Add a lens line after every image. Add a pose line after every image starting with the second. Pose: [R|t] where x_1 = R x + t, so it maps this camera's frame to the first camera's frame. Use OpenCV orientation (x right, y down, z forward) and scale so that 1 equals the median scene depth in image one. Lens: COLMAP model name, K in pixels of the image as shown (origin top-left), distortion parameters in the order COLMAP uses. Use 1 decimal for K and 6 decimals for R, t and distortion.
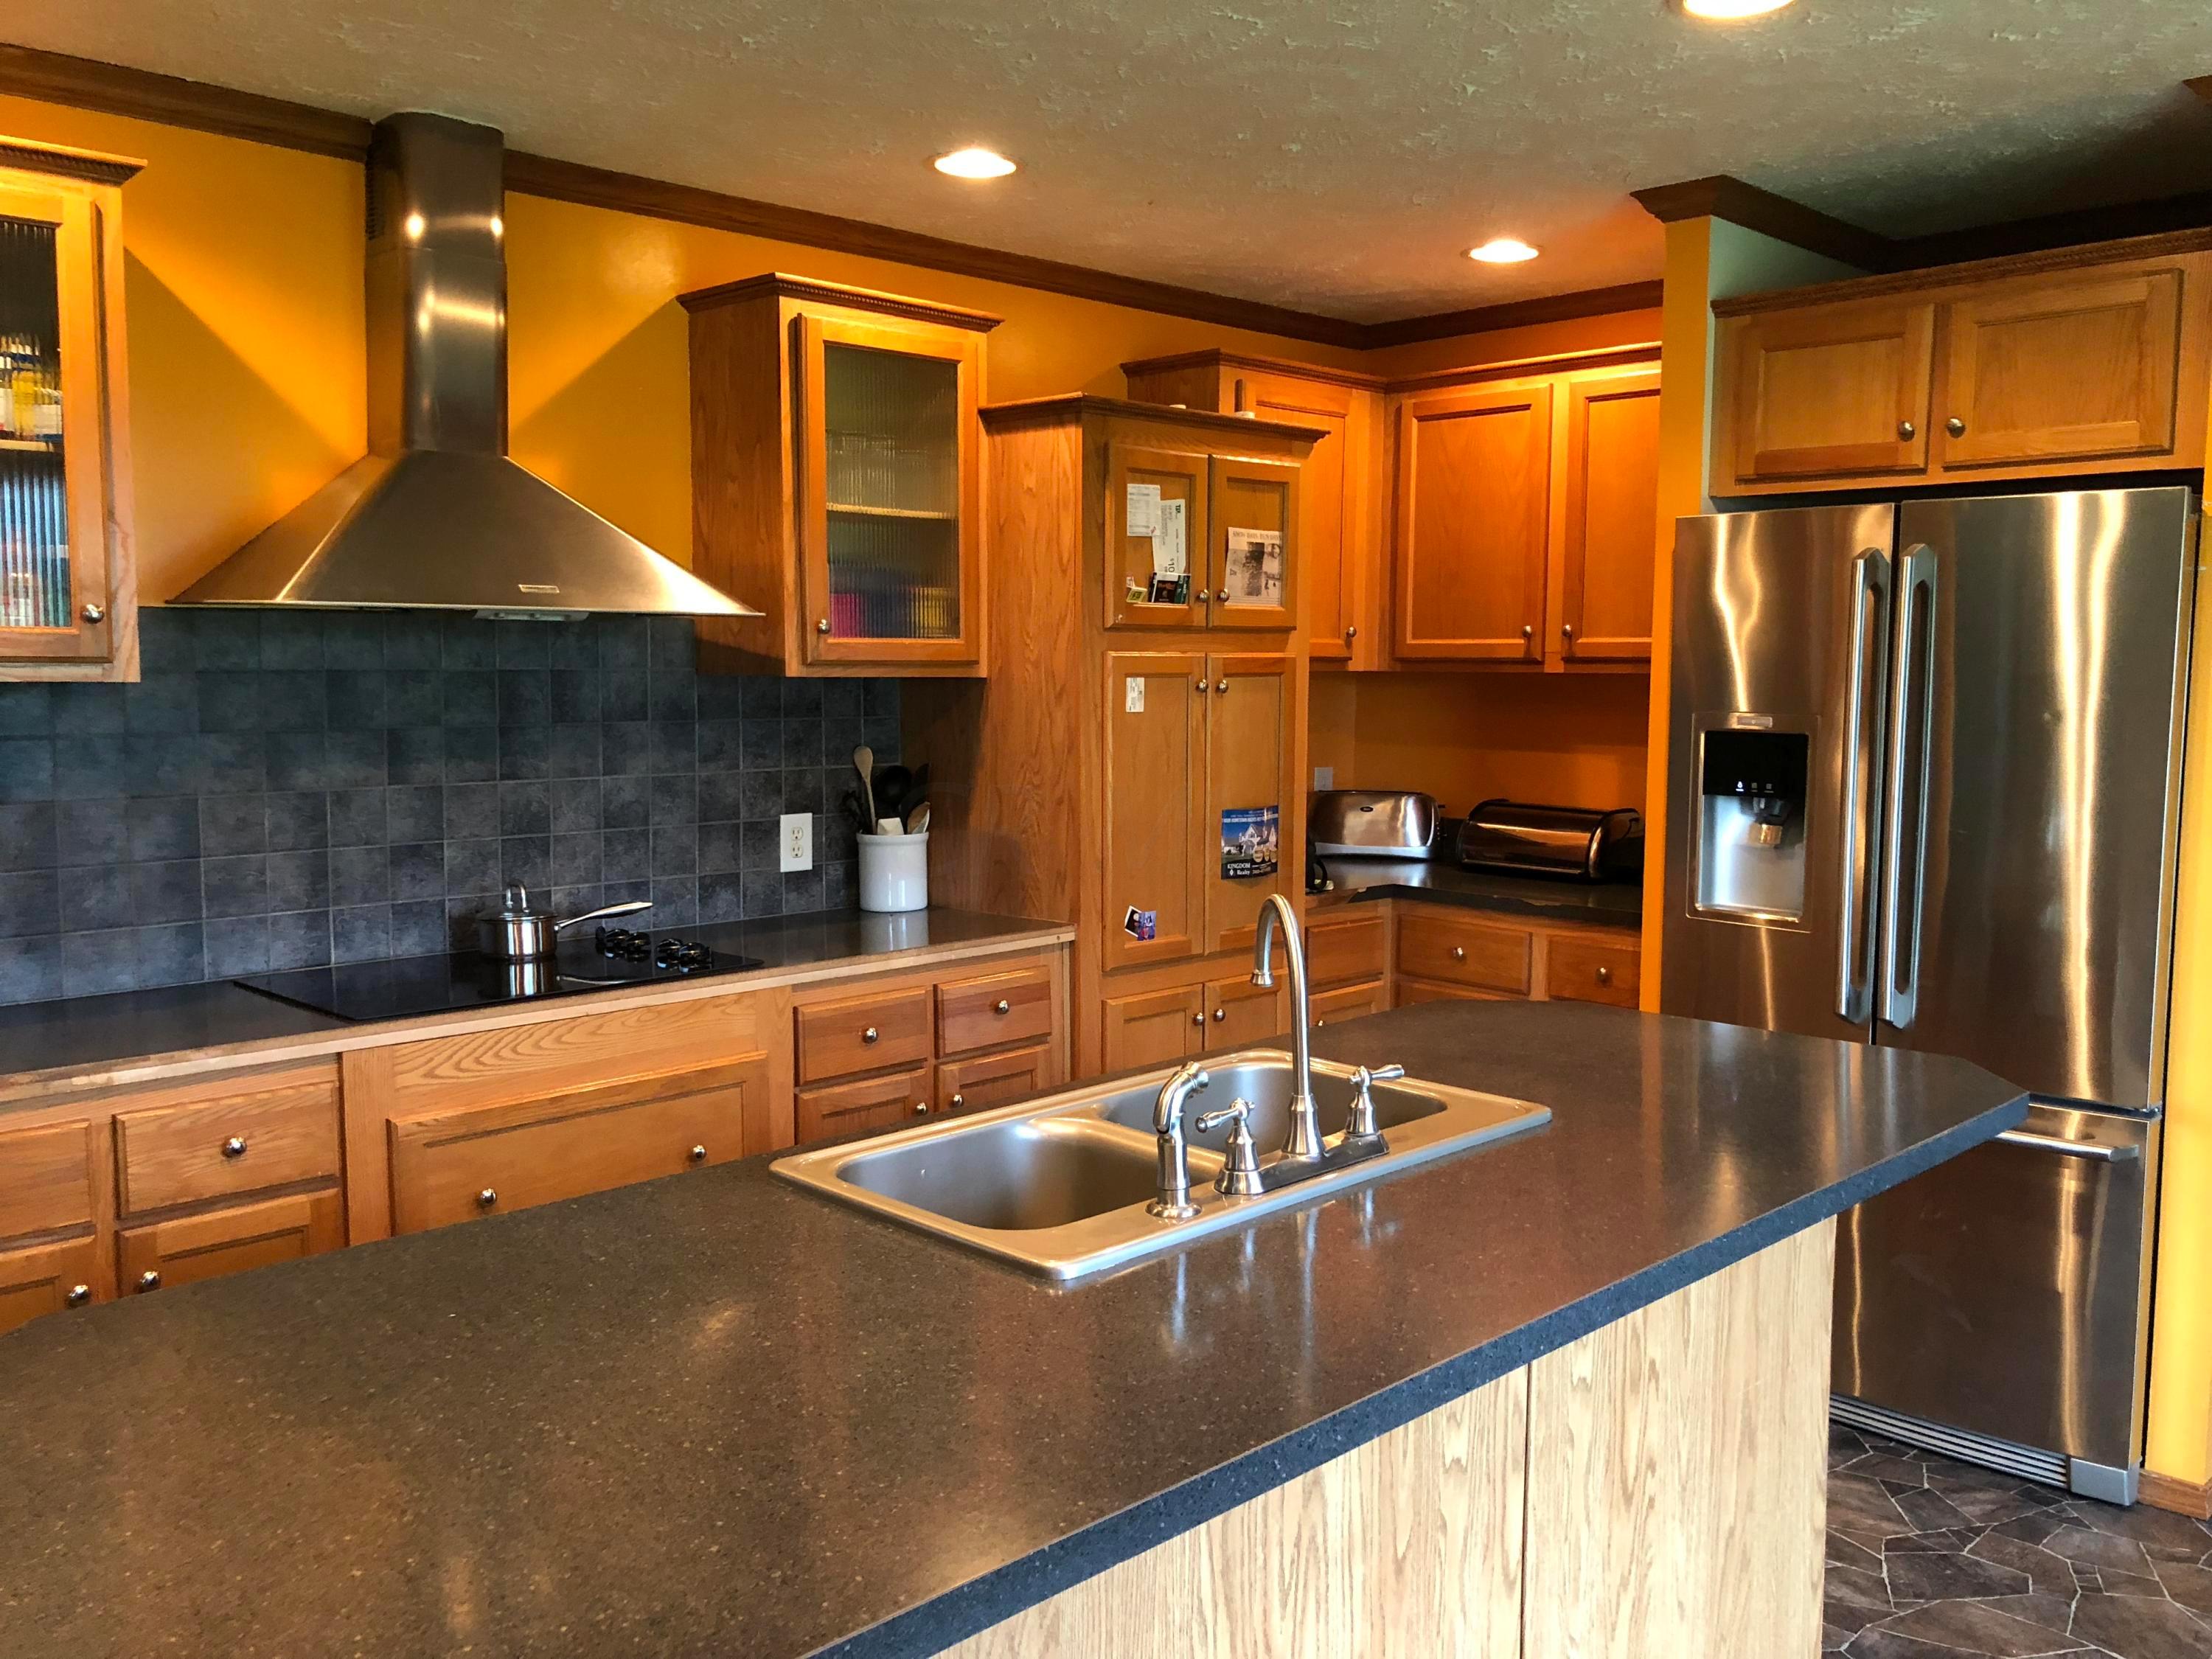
lens RADIAL K [[1821.2, 0, 1118.6], [0, 1821.2, 823.6], [0, 0, 1]] dist [0.041062, -0.036554]
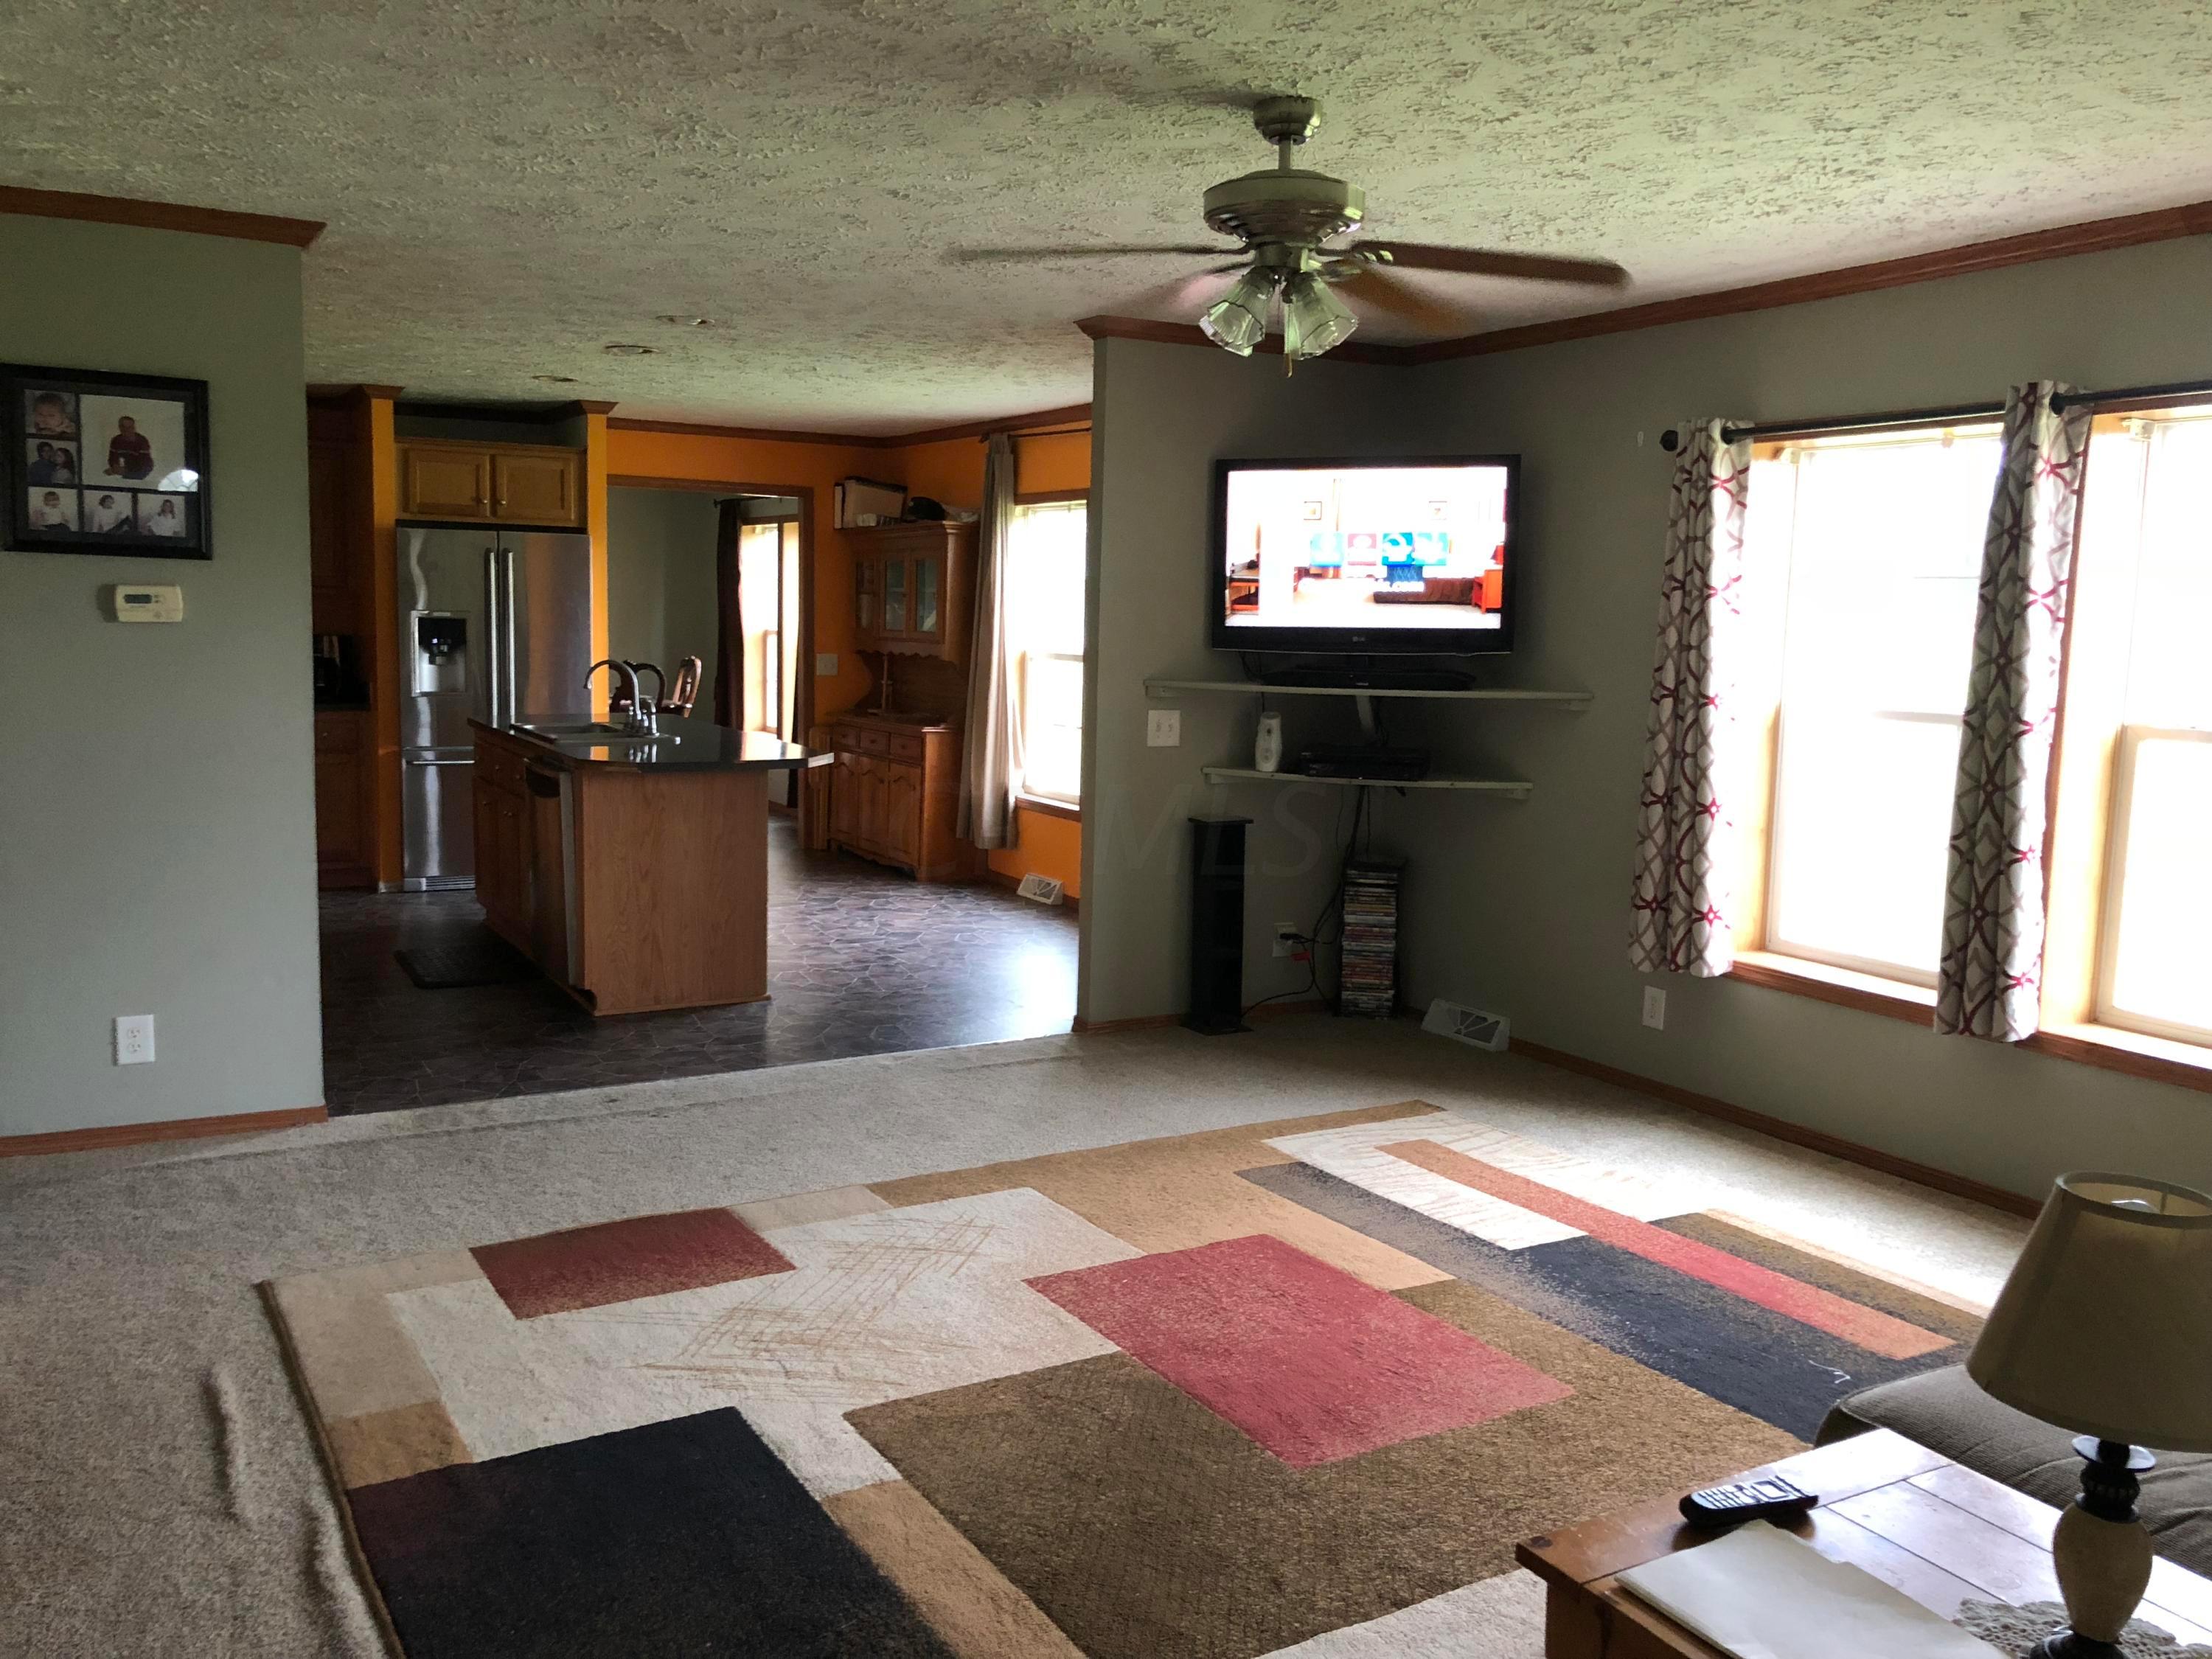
lens RADIAL K [[1821.2, 0, 1124.6], [0, 1821.2, 813.8], [0, 0, 1]] dist [0.041062, -0.036554]
pose [[0.253248, -0.106260, 0.961548, -1.718419], [0.064210, 0.993604, 0.092891, 0.039285], [-0.965268, 0.038217, 0.258451, -0.489203]]
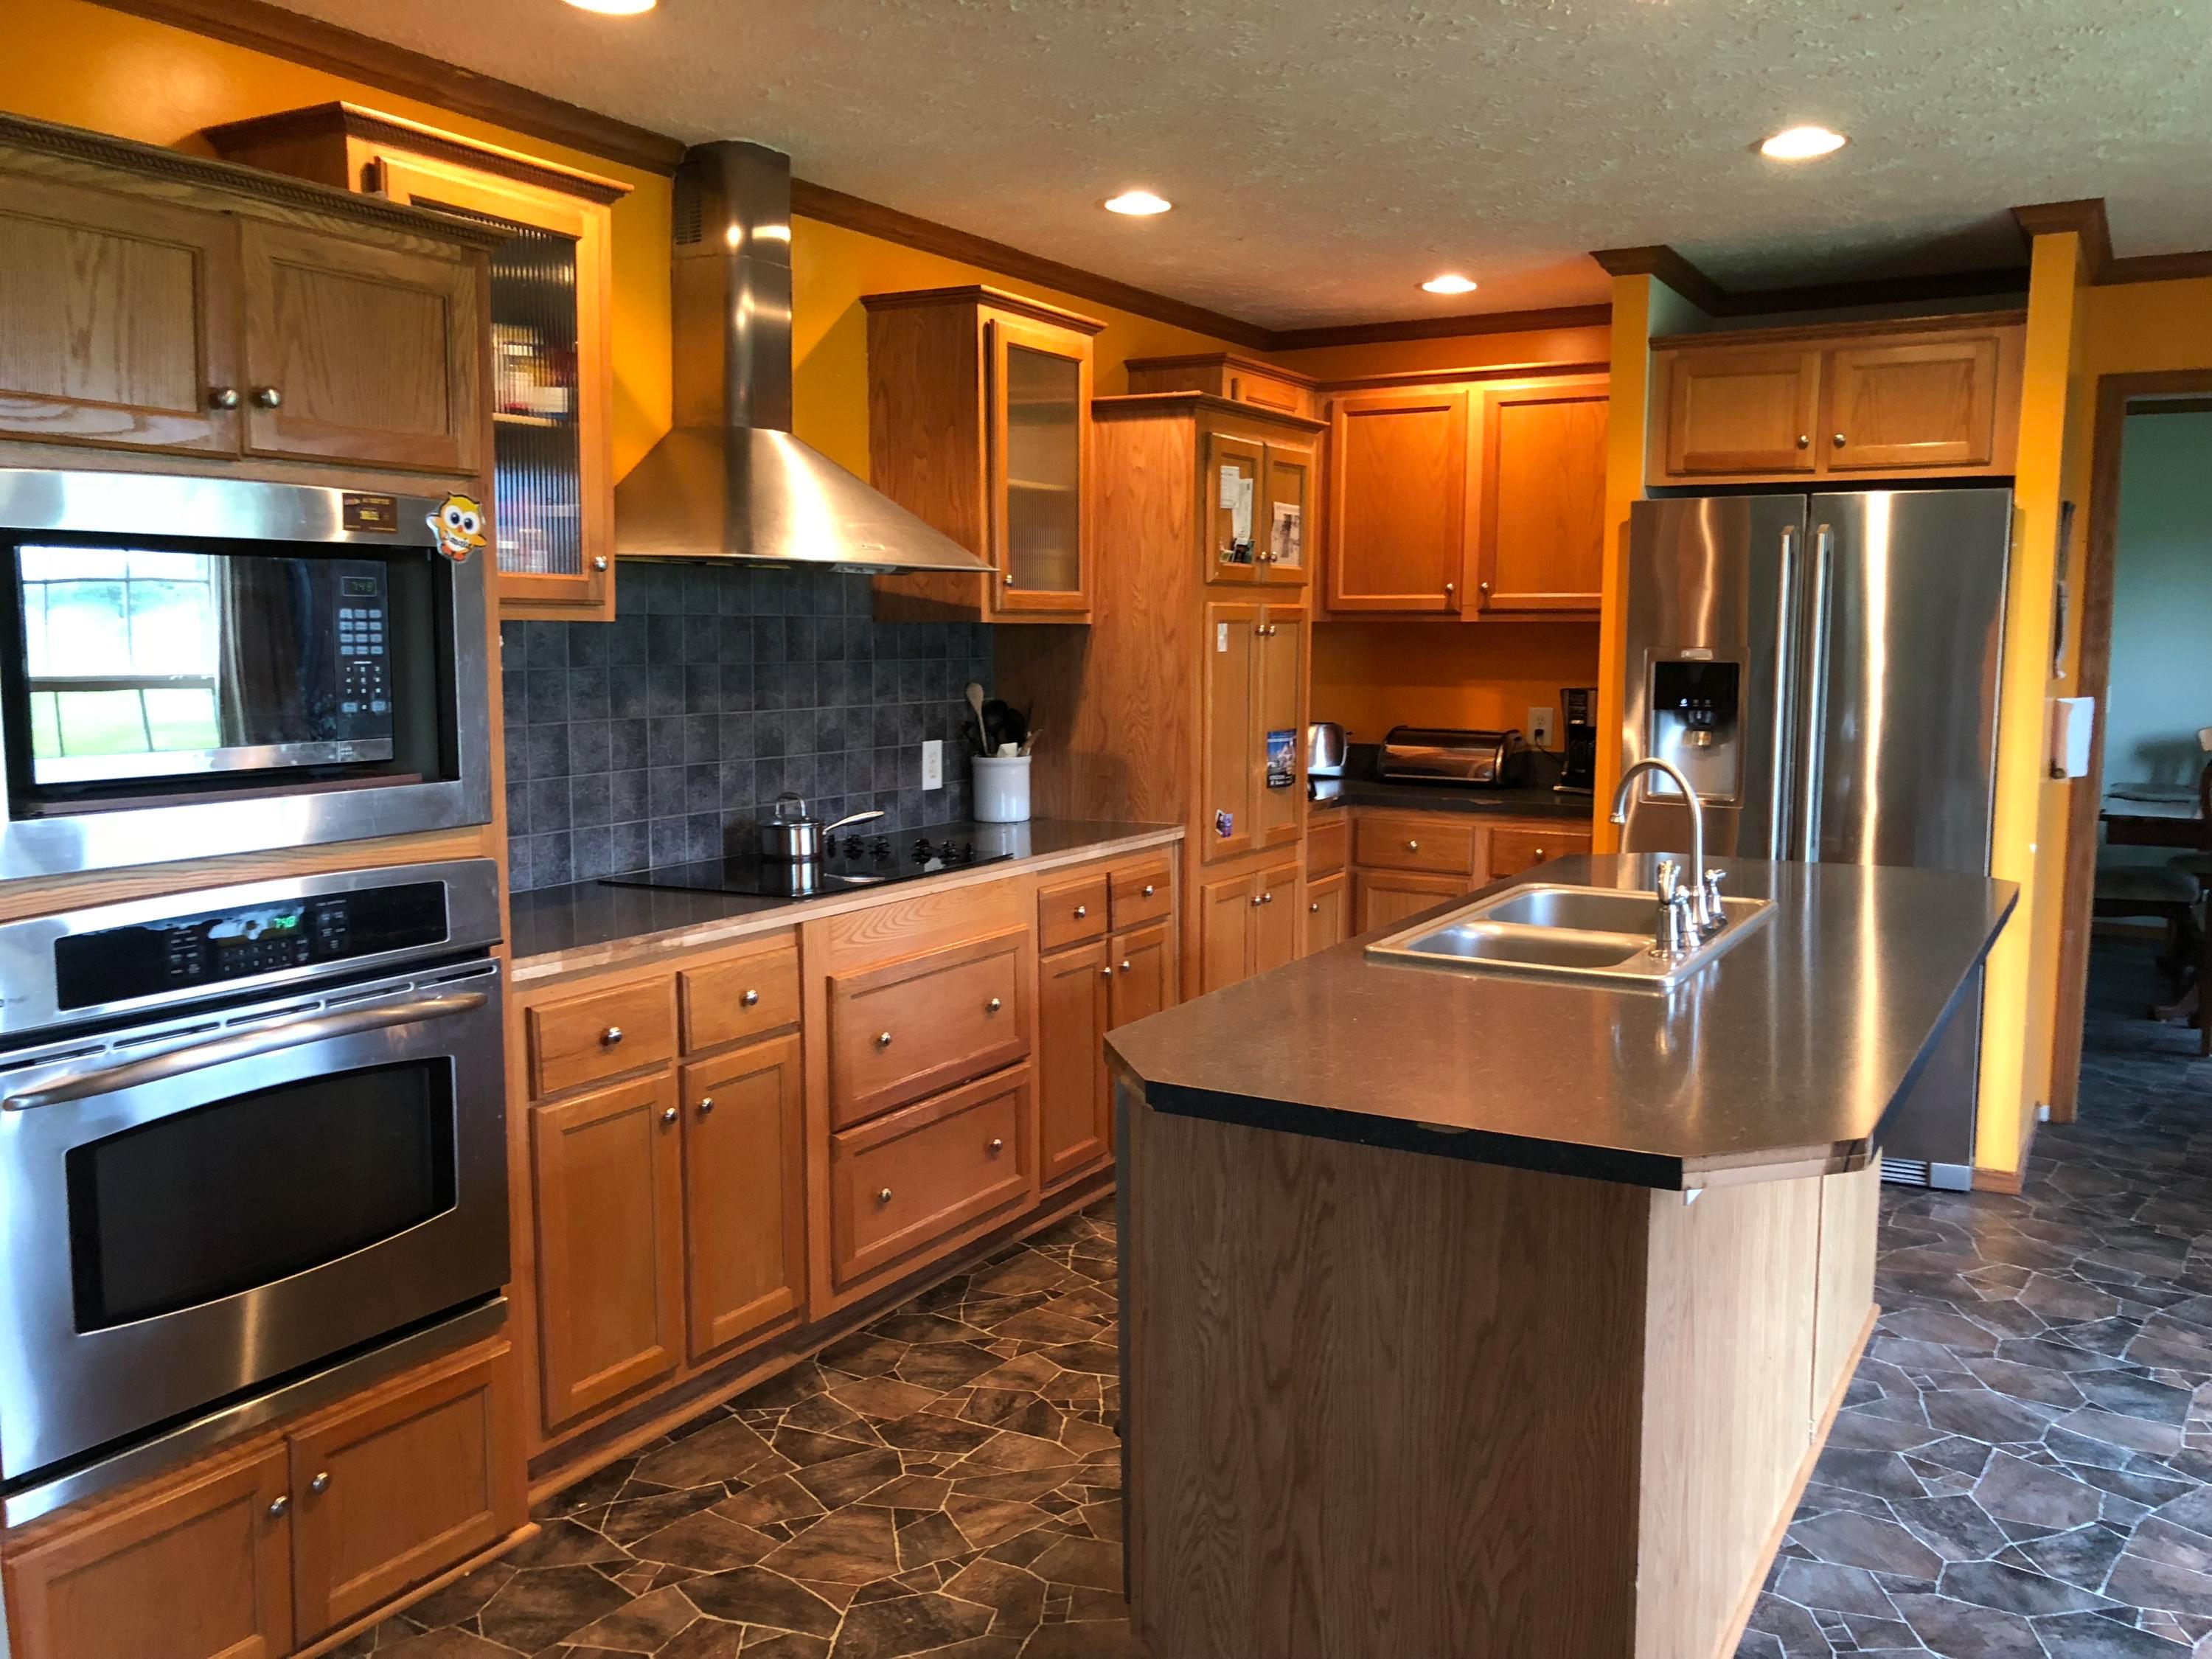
lens RADIAL K [[1821.2, 0, 1127.5], [0, 1821.2, 826.2], [0, 0, 1]] dist [0.041062, -0.036554]
pose [[0.962218, -0.030451, 0.270571, -0.400791], [0.024947, 0.999406, 0.023761, 0.026886], [-0.271134, -0.016113, 0.962407, -0.177049]]
